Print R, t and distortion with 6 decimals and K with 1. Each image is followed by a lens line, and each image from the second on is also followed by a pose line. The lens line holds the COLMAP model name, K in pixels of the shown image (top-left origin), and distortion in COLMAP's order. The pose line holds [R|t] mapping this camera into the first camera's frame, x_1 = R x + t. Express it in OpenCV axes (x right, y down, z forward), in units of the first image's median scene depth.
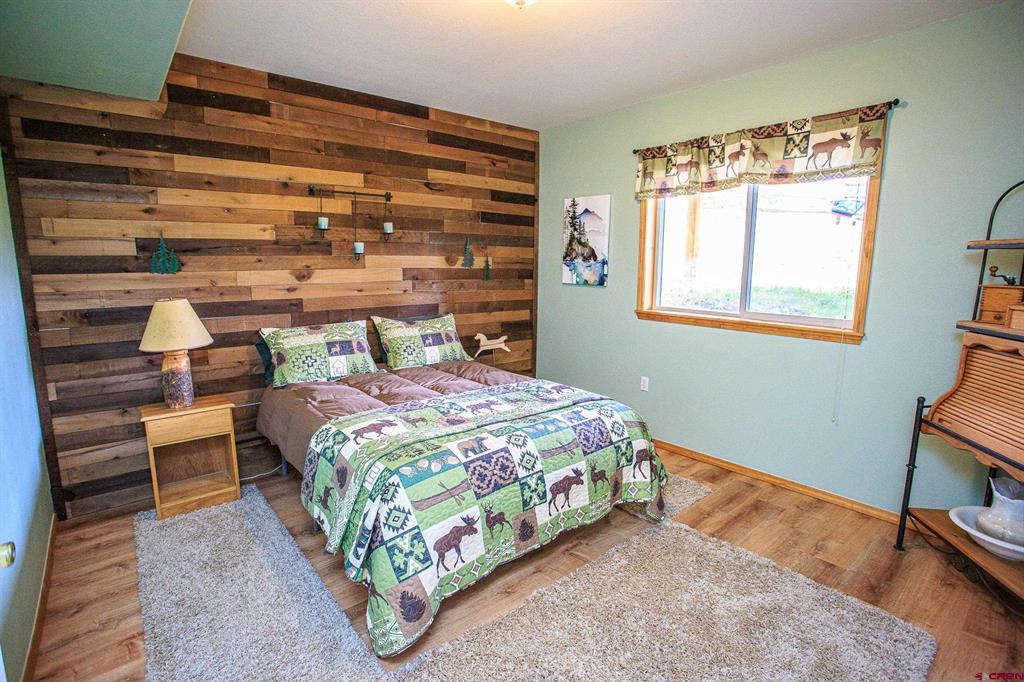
lens RADIAL K [[496.0, 0, 511.7], [0, 496.0, 340.9], [0, 0, 1]] dist [-0.068182, 0.027387]
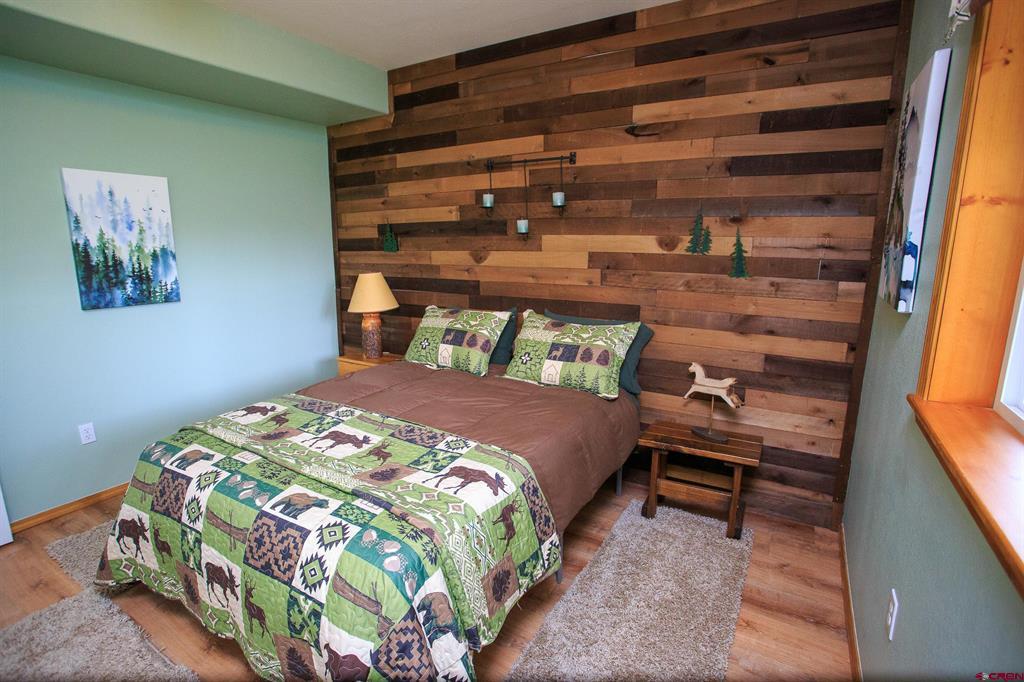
lens RADIAL K [[496.0, 0, 512.9], [0, 496.0, 340.8], [0, 0, 1]] dist [-0.068182, 0.027387]
pose [[0.327837, 0.183968, -0.926649, 0.573855], [-0.145119, 0.979022, 0.143024, -0.132317], [0.933522, 0.087586, 0.347657, 0.803688]]
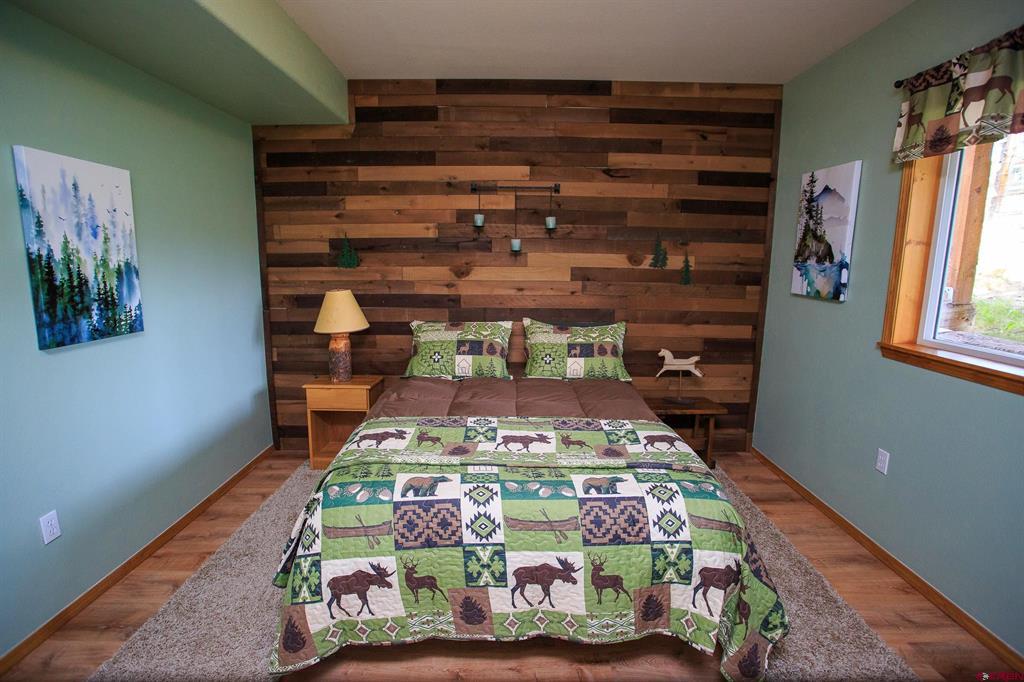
lens RADIAL K [[496.0, 0, 511.9], [0, 496.0, 340.9], [0, 0, 1]] dist [-0.068182, 0.027387]
pose [[0.769223, 0.109599, -0.629511, 0.348394], [-0.105454, 0.993446, 0.044102, -0.052581], [0.630219, 0.032461, 0.775739, 0.293970]]
